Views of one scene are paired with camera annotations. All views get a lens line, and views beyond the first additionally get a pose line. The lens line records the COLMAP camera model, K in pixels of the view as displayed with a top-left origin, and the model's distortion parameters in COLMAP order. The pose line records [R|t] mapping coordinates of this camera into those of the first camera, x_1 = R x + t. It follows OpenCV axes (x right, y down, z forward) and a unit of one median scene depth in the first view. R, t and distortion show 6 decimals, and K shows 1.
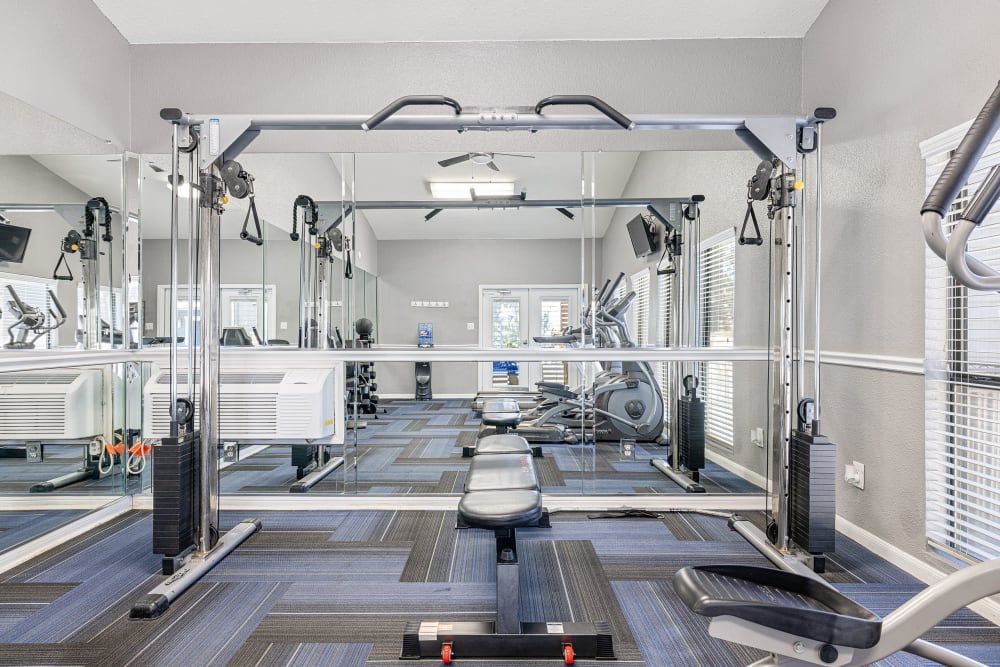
lens RADIAL K [[650.8, 0, 498.1], [0, 650.8, 333.0], [0, 0, 1]] dist [0.000394, 0.002106]
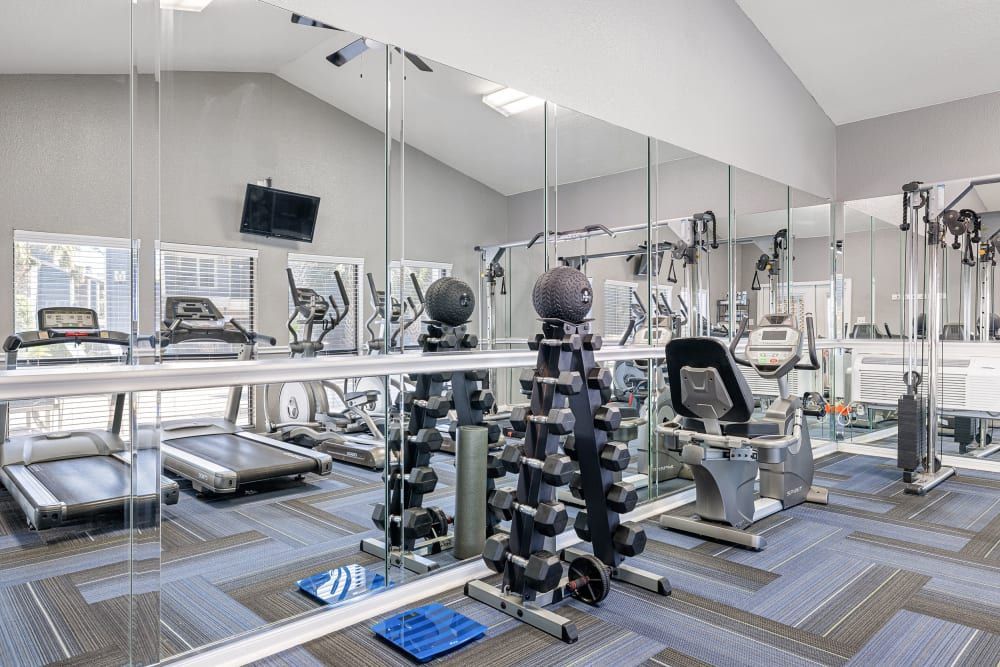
lens RADIAL K [[650.8, 0, 498.5], [0, 650.8, 328.7], [0, 0, 1]] dist [0.000394, 0.002106]
pose [[0.679117, 0.004316, -0.734017, -0.013669], [-0.004473, 0.999988, 0.001742, 0.001577], [0.734016, 0.002101, 0.679128, -0.389201]]
